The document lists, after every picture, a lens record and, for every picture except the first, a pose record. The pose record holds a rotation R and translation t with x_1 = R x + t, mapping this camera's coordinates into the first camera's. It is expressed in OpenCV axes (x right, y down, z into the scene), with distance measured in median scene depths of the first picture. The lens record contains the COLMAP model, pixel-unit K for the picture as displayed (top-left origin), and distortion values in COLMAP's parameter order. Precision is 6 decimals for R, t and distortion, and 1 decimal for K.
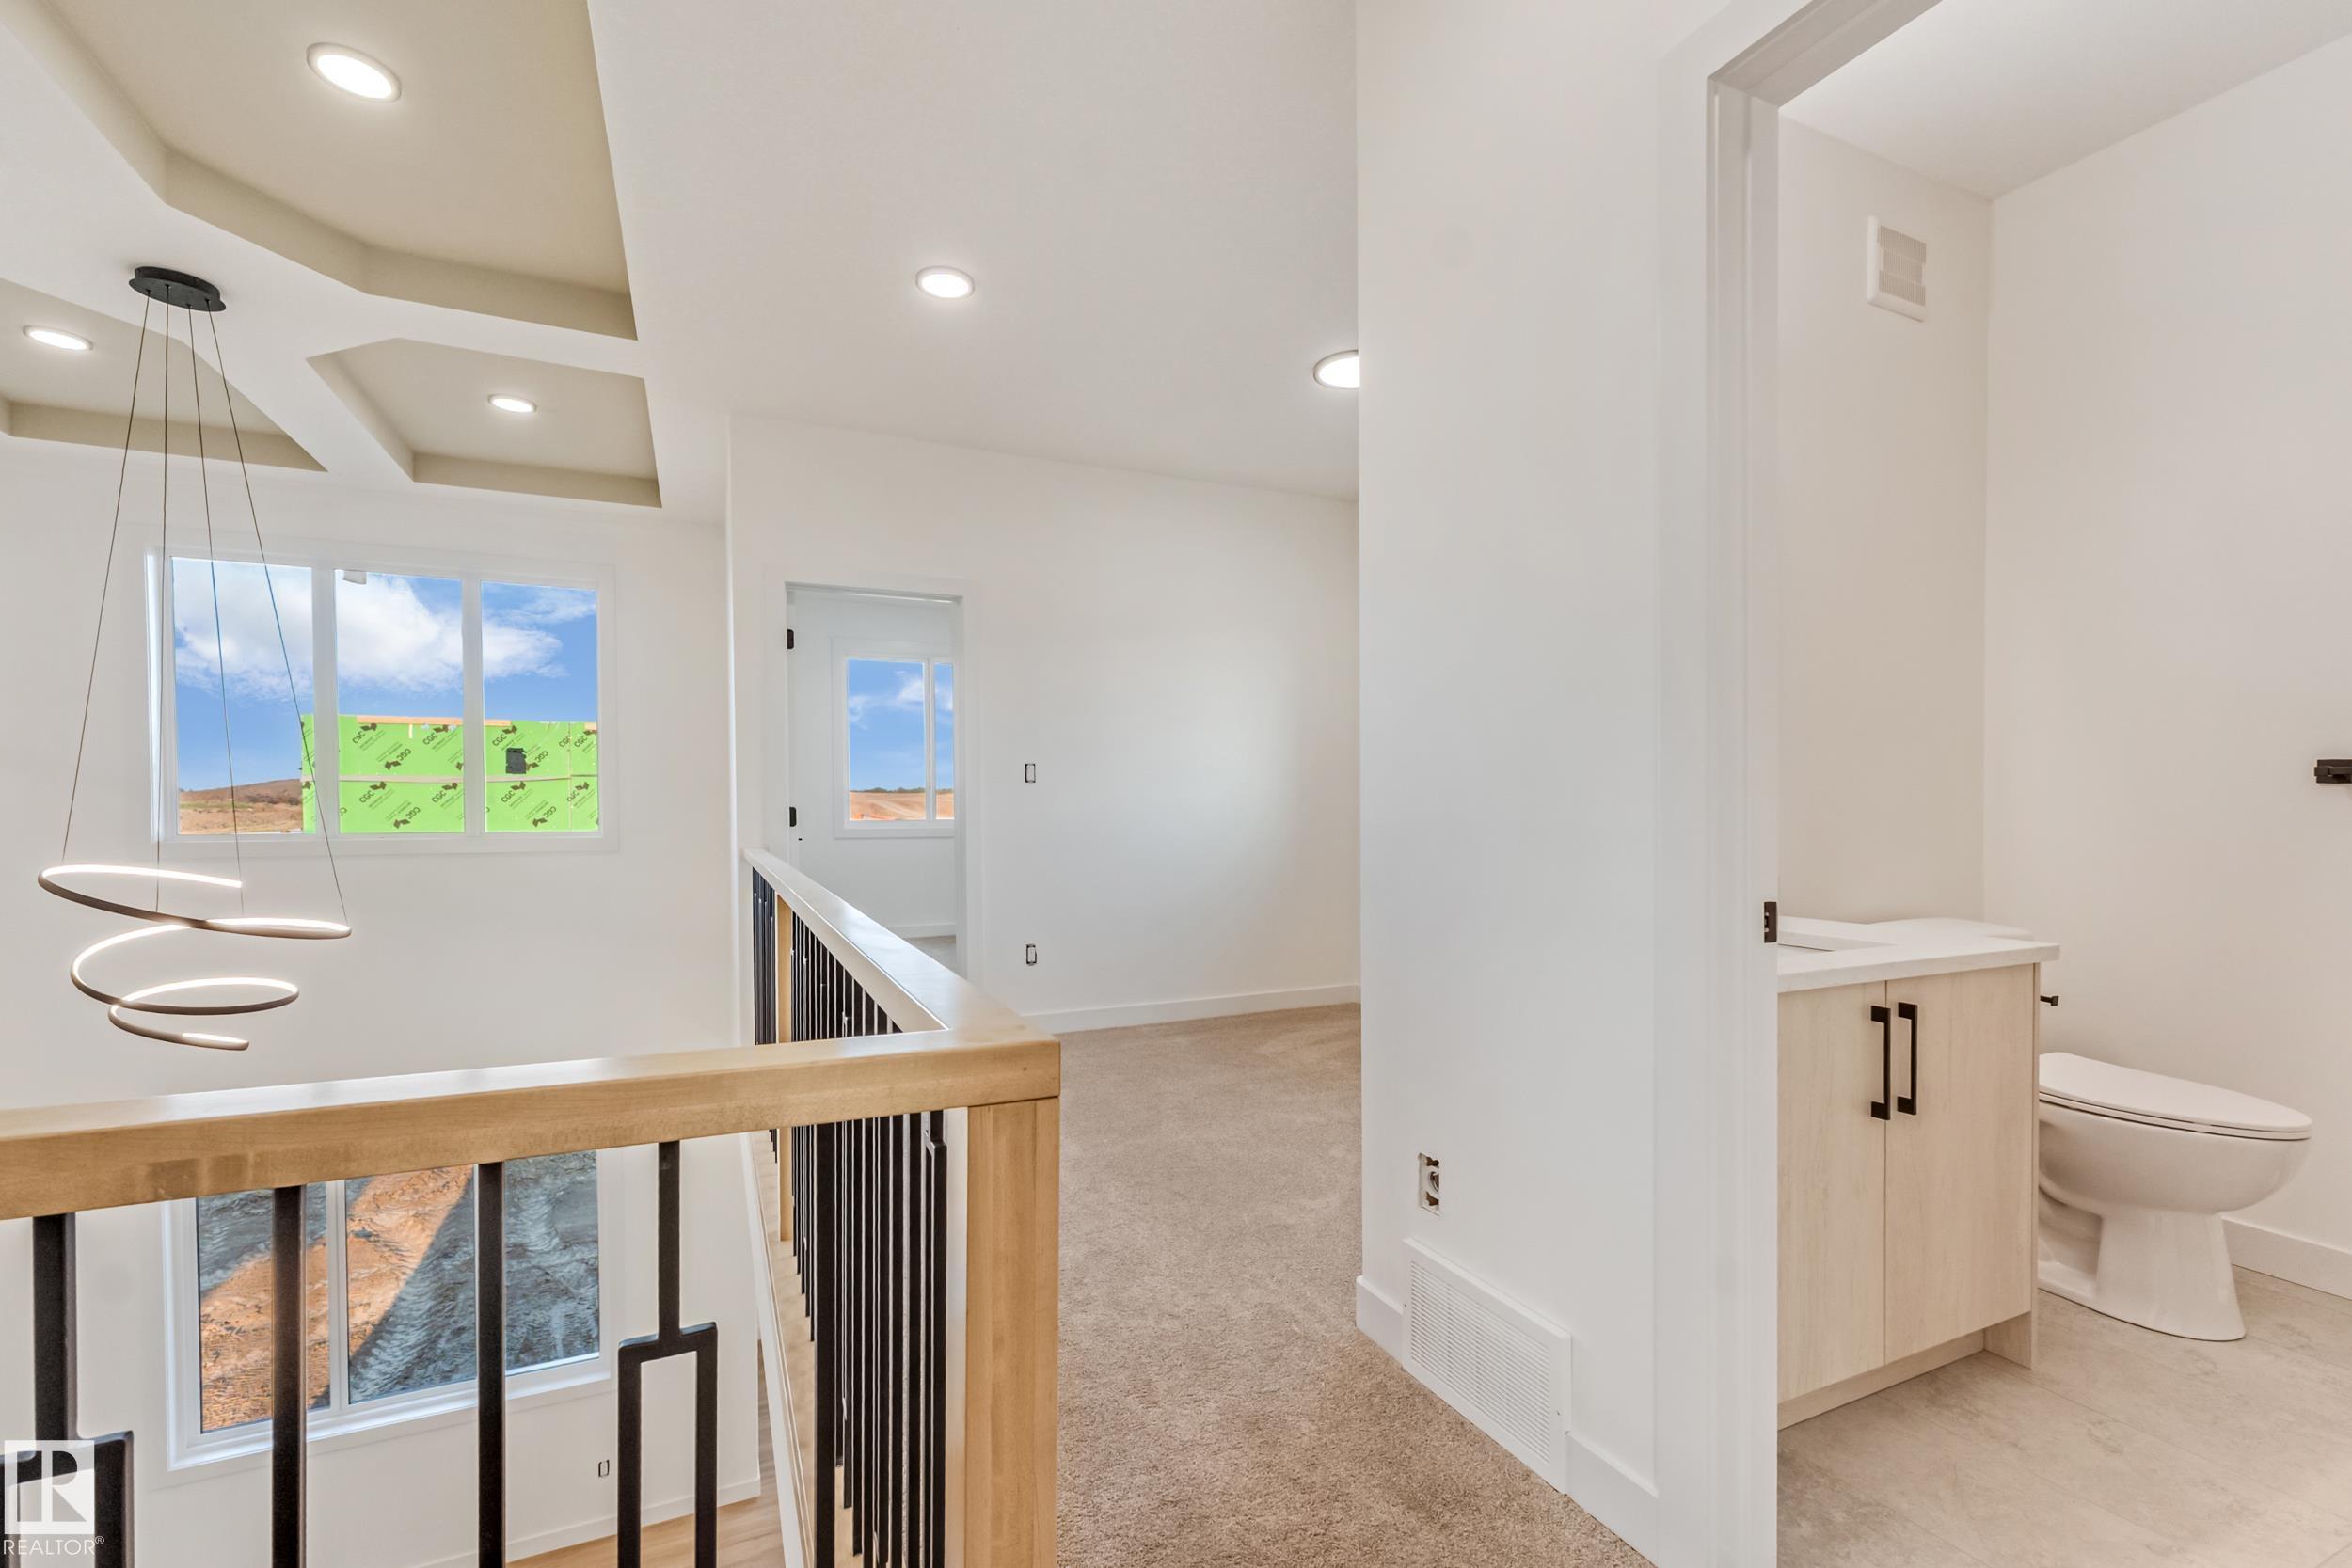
lens RADIAL K [[1003.0, 0, 1180.0], [0, 1003.0, 806.1], [0, 0, 1]] dist [0.007177, -0.001523]
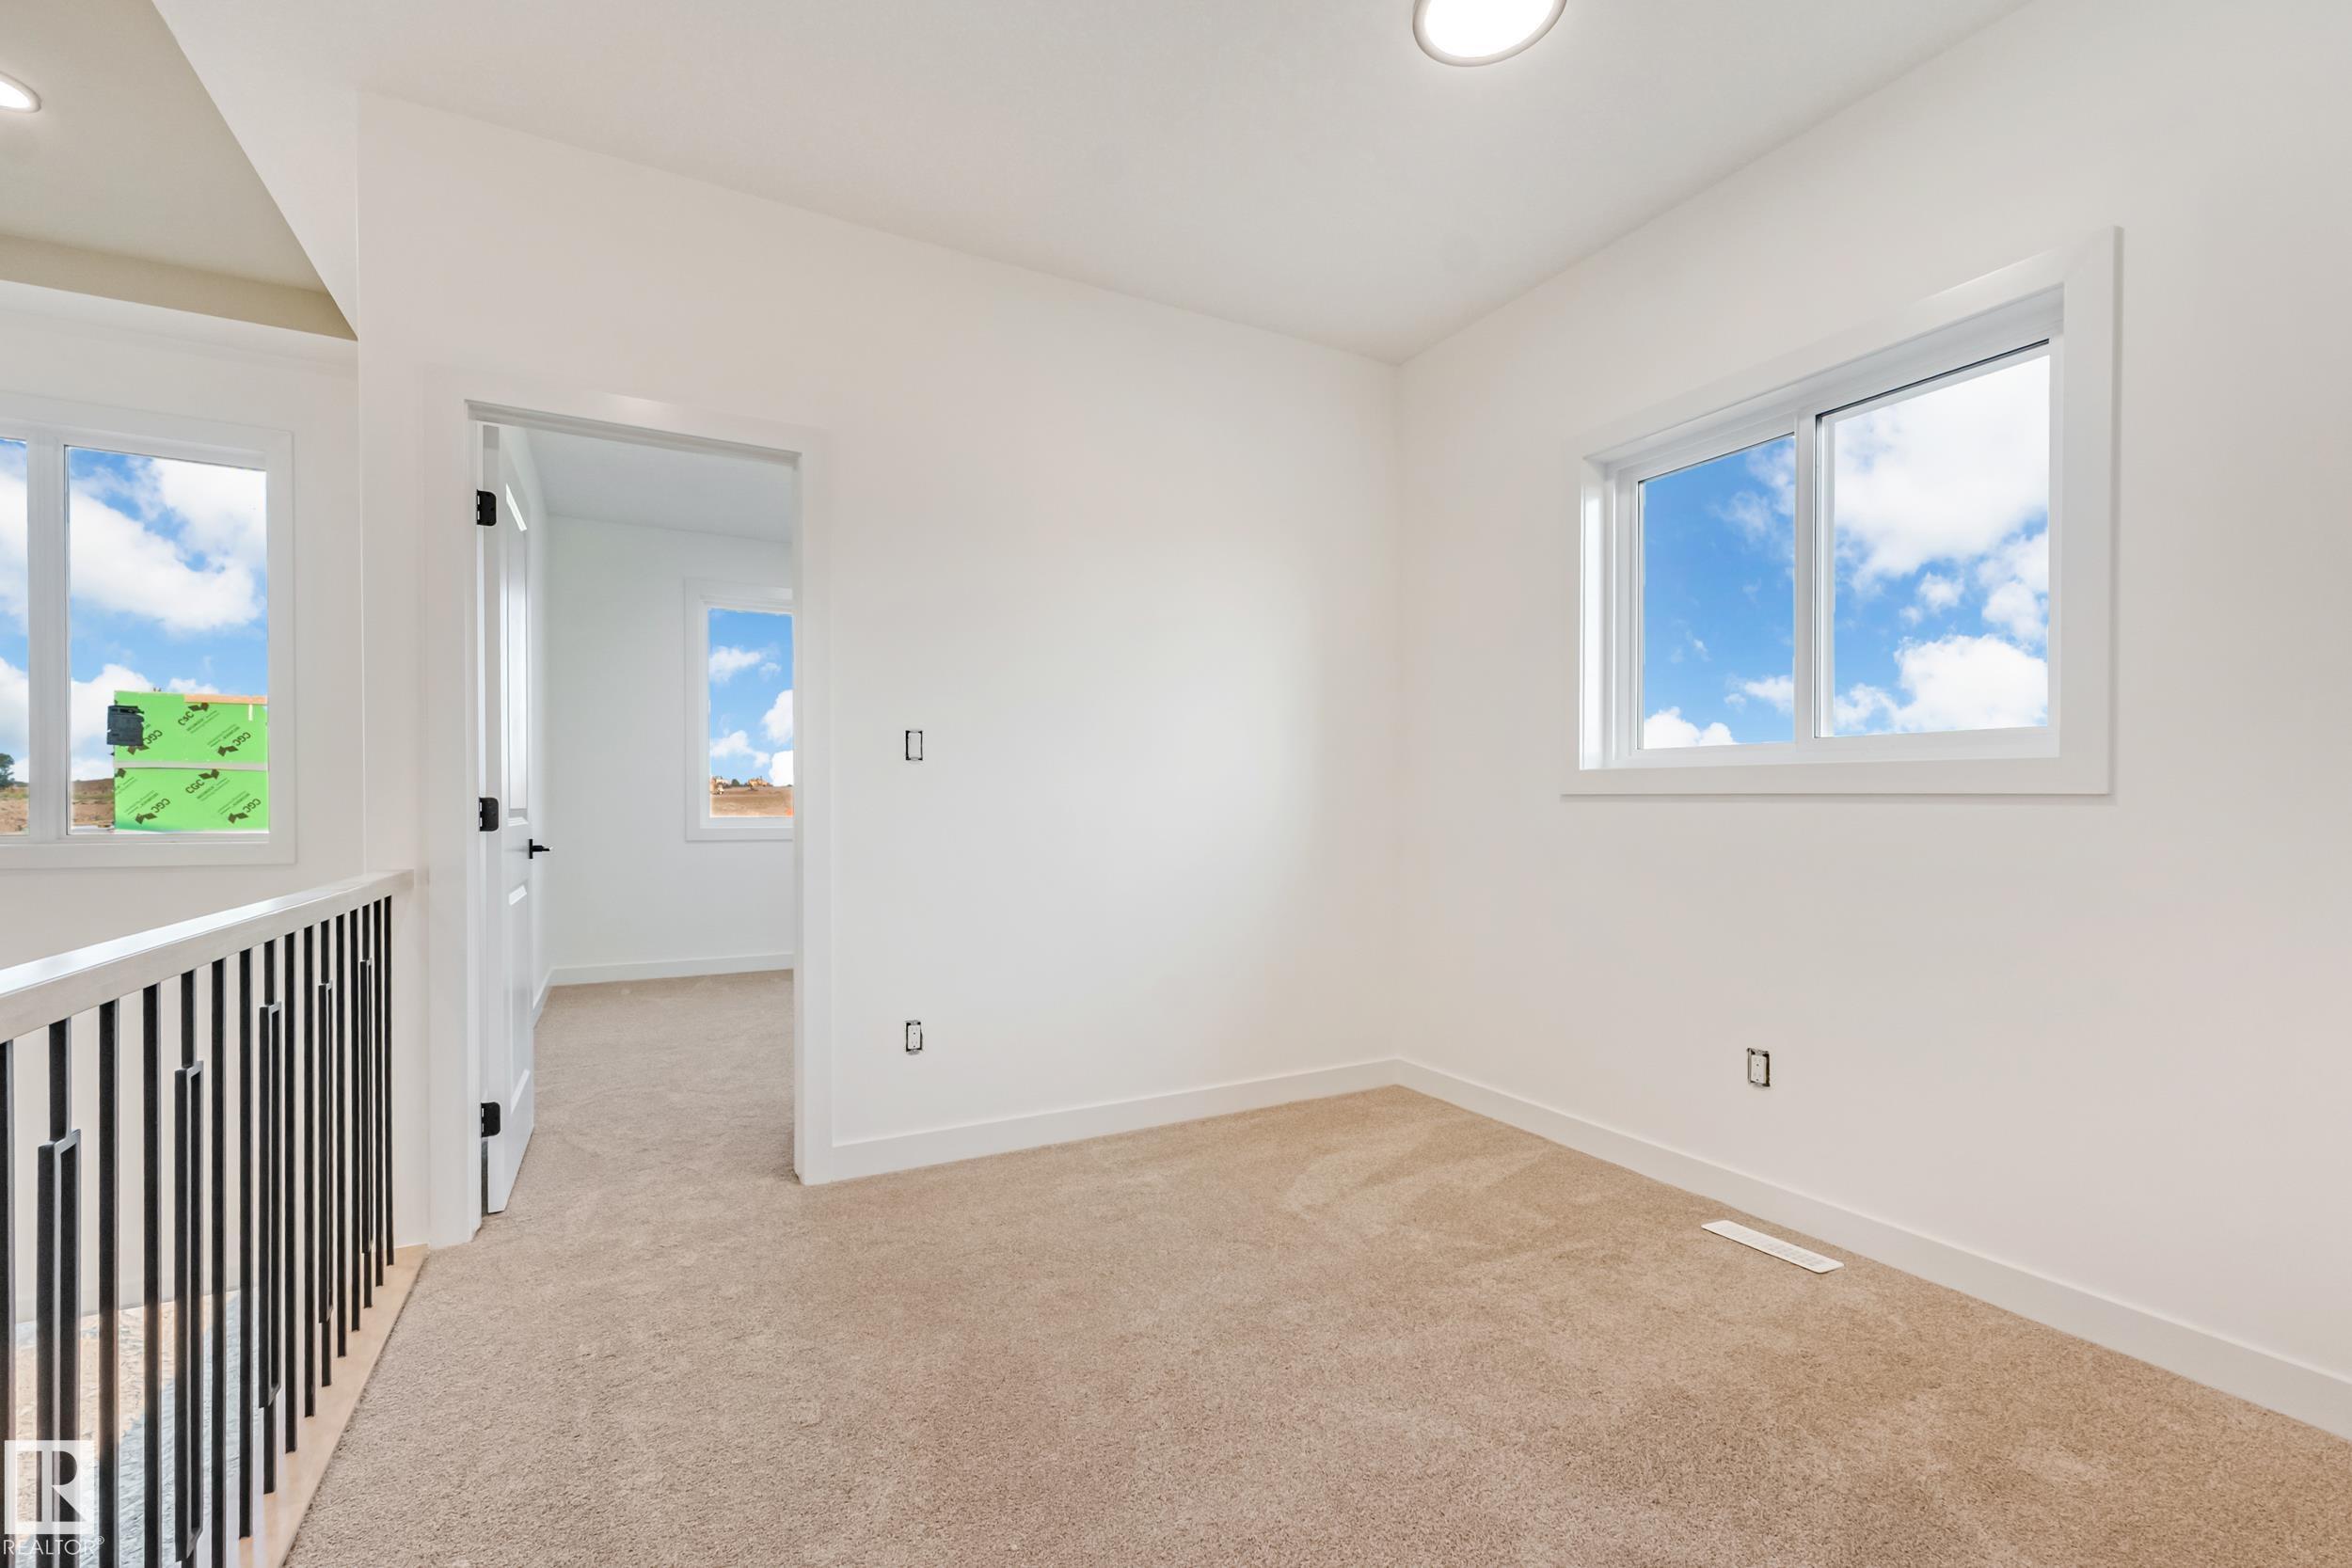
lens RADIAL K [[1003.0, 0, 1171.8], [0, 1003.0, 800.0], [0, 0, 1]] dist [0.007177, -0.001523]
pose [[0.998915, 0.005437, 0.046258, -0.013624], [-0.005291, 0.999981, -0.003268, 0.001615], [-0.046275, 0.003020, 0.998924, 0.279797]]
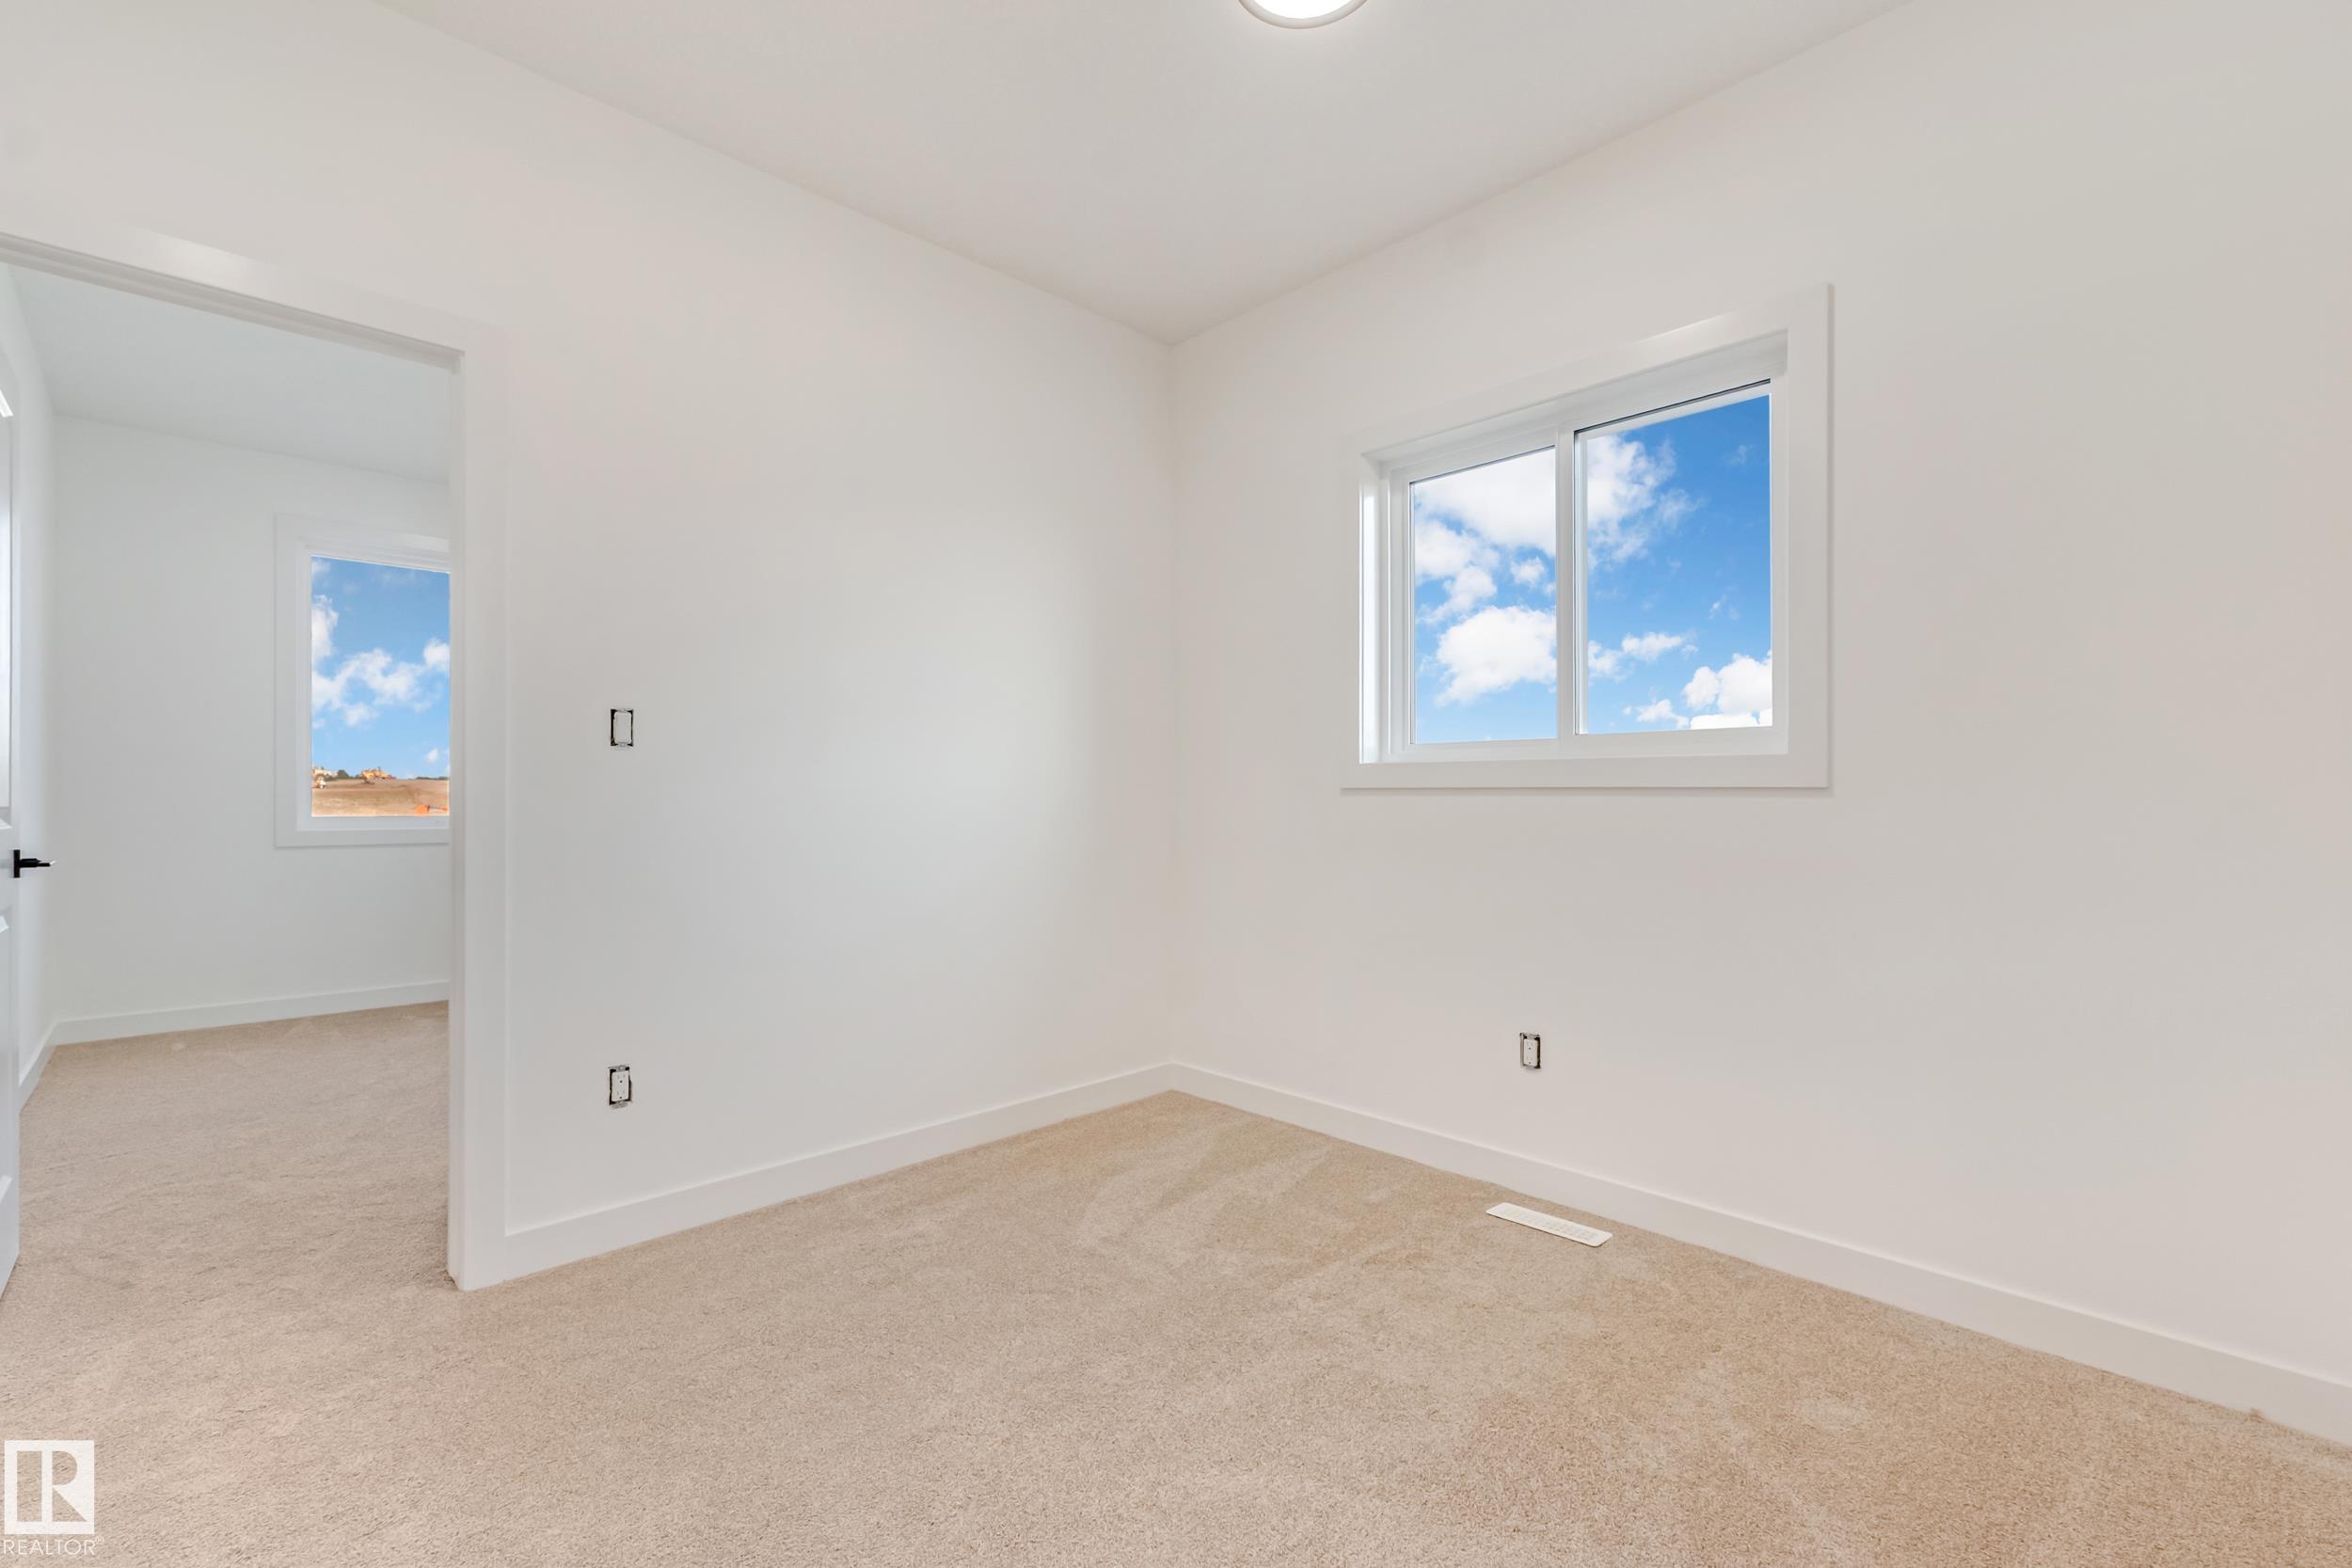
lens RADIAL K [[1003.0, 0, 1175.7], [0, 1003.0, 785.6], [0, 0, 1]] dist [0.007177, -0.001523]
pose [[0.946656, 0.007112, 0.322166, -0.035895], [-0.003037, 0.999909, -0.013152, 0.001655], [-0.322230, 0.011472, 0.946592, 0.323835]]
